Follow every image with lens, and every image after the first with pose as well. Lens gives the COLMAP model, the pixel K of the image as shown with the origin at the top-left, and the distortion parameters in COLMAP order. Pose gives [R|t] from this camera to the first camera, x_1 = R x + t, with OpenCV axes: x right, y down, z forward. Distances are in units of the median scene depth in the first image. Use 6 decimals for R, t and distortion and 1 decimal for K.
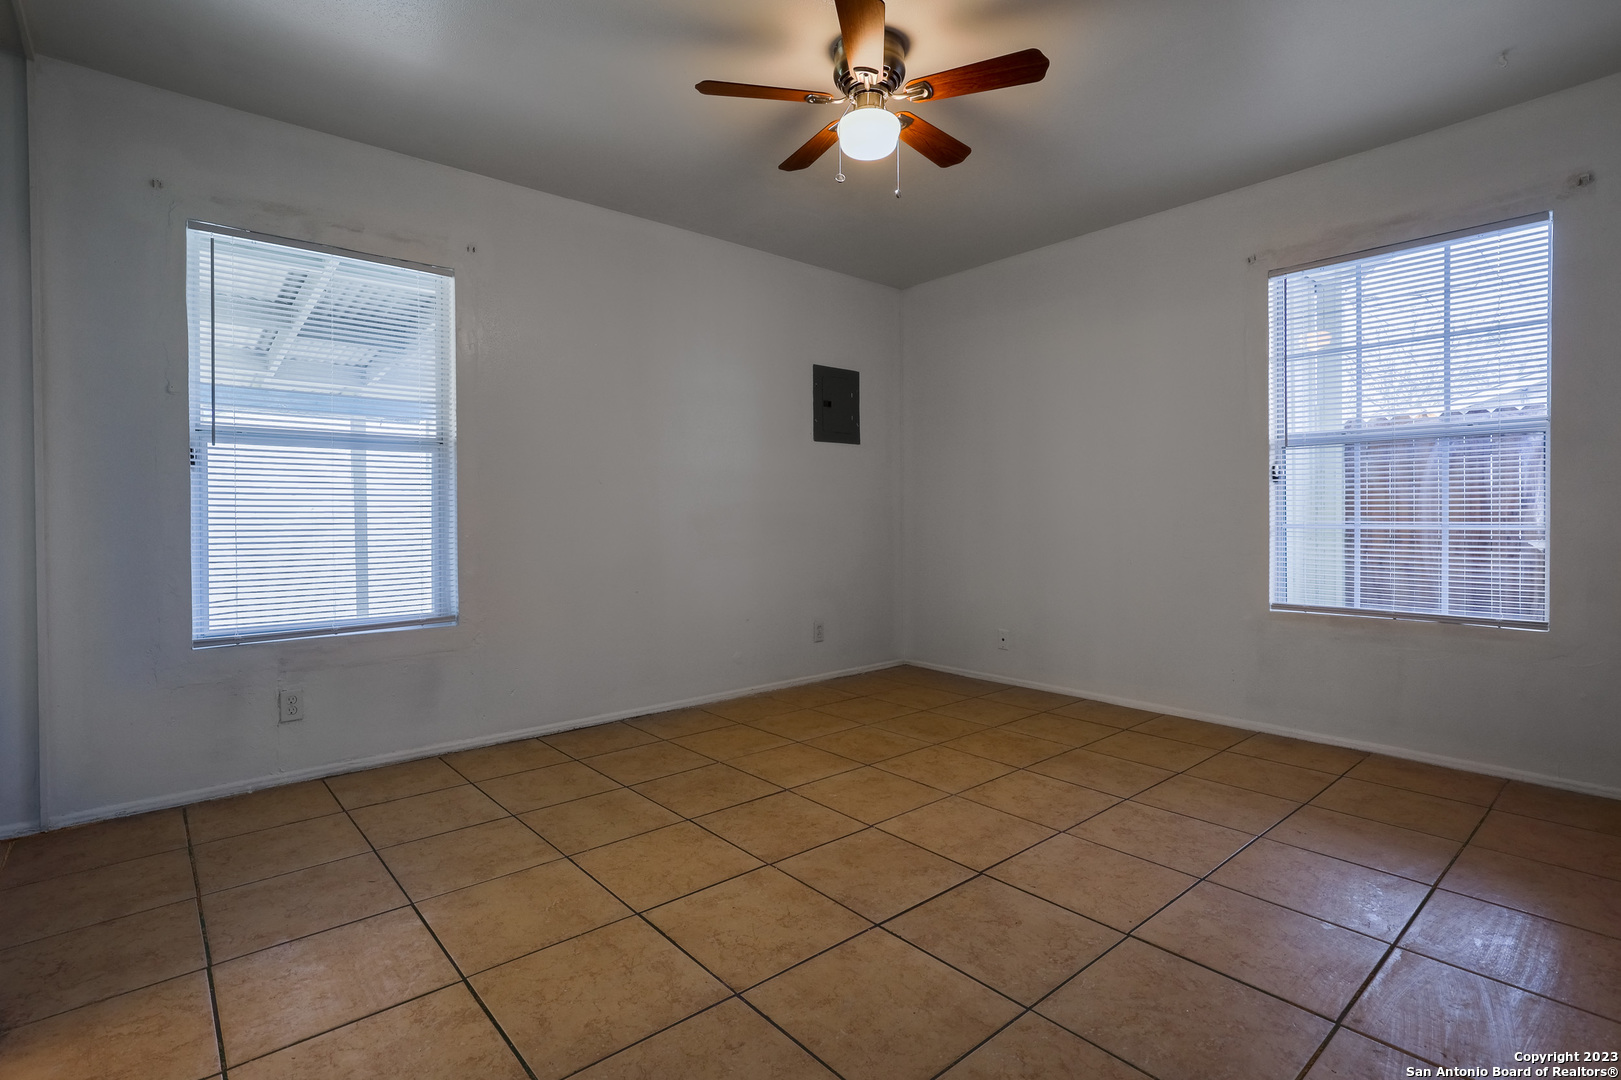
lens RADIAL K [[761.2, 0, 807.3], [0, 761.2, 529.8], [0, 0, 1]] dist [-0.011827, 0.005188]
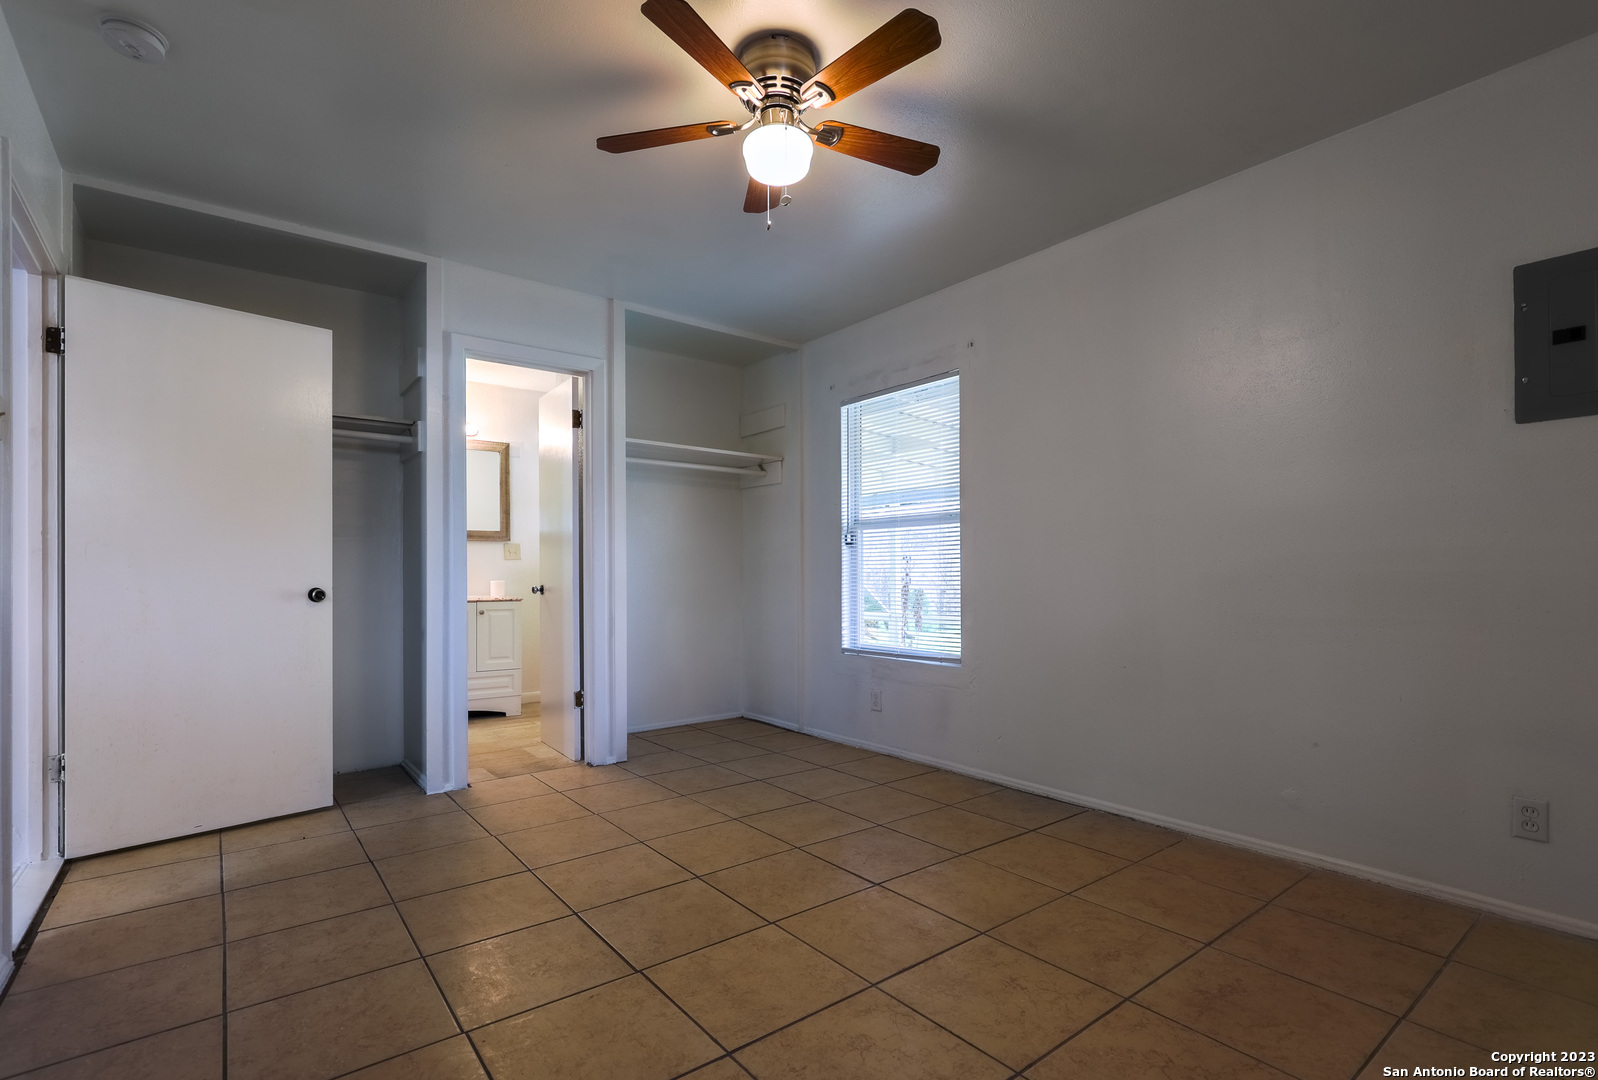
lens RADIAL K [[750.4, 0, 784.3], [0, 750.4, 575.4], [0, 0, 1]] dist [-0.011827, 0.005188]
pose [[-0.053610, 0.005748, -0.998545, 0.841959], [-0.015233, 0.999862, 0.006574, -0.024554], [0.998446, 0.015563, -0.053515, 0.918014]]
